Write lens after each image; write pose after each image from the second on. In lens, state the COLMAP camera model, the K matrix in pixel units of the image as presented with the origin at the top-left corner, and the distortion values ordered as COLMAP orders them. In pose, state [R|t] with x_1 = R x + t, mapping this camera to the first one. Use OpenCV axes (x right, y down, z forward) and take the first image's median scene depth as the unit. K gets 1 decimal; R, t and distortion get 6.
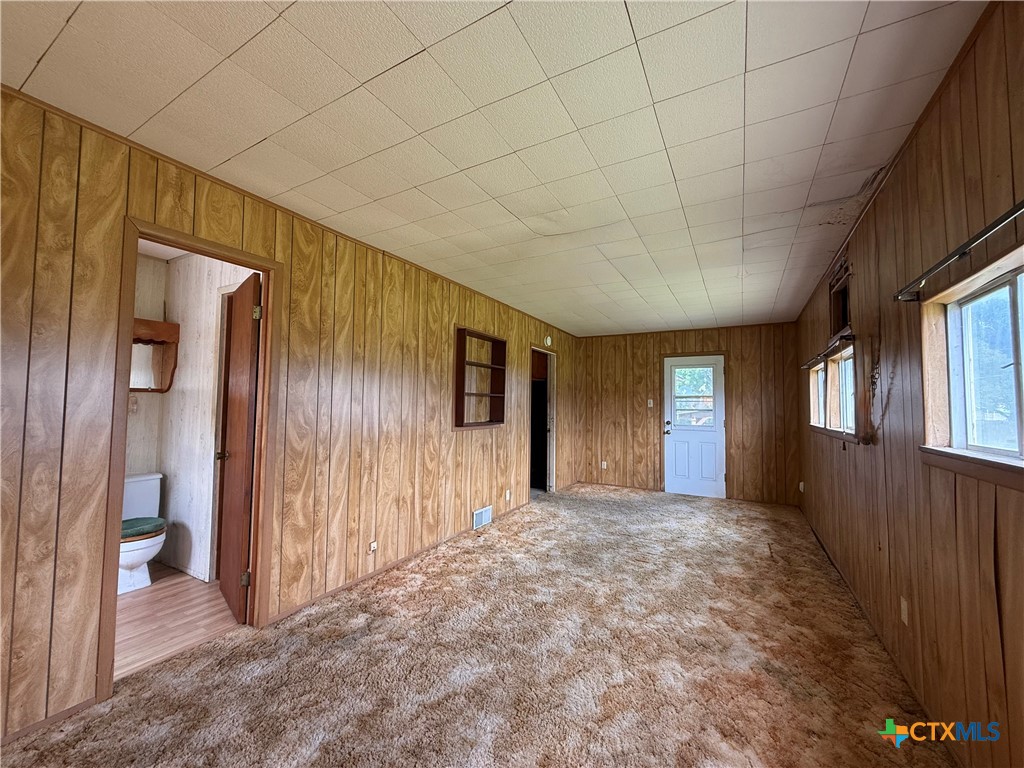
lens RADIAL K [[408.6, 0, 510.2], [0, 408.6, 385.6], [0, 0, 1]] dist [0.001552, 0.000395]
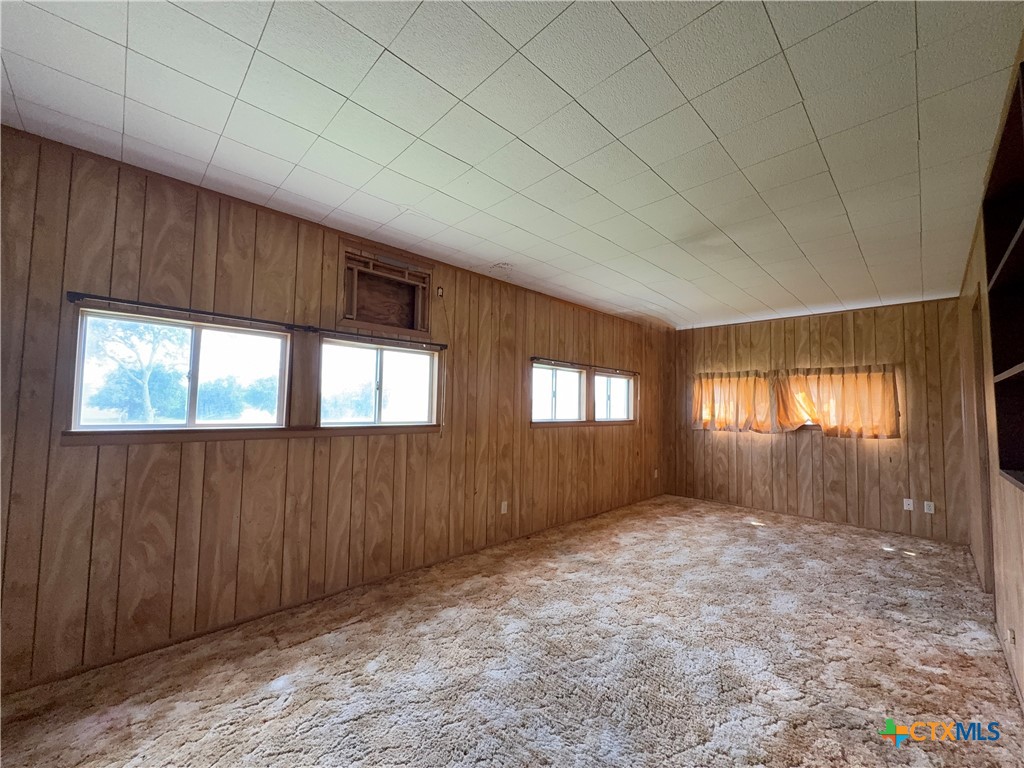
lens RADIAL K [[408.6, 0, 514.4], [0, 408.6, 385.0], [0, 0, 1]] dist [0.001552, 0.000395]
pose [[-0.962205, -0.015013, 0.271913, 0.237975], [-0.043943, 0.993954, -0.100622, 0.097538], [-0.268758, -0.108768, -0.957047, 1.811171]]
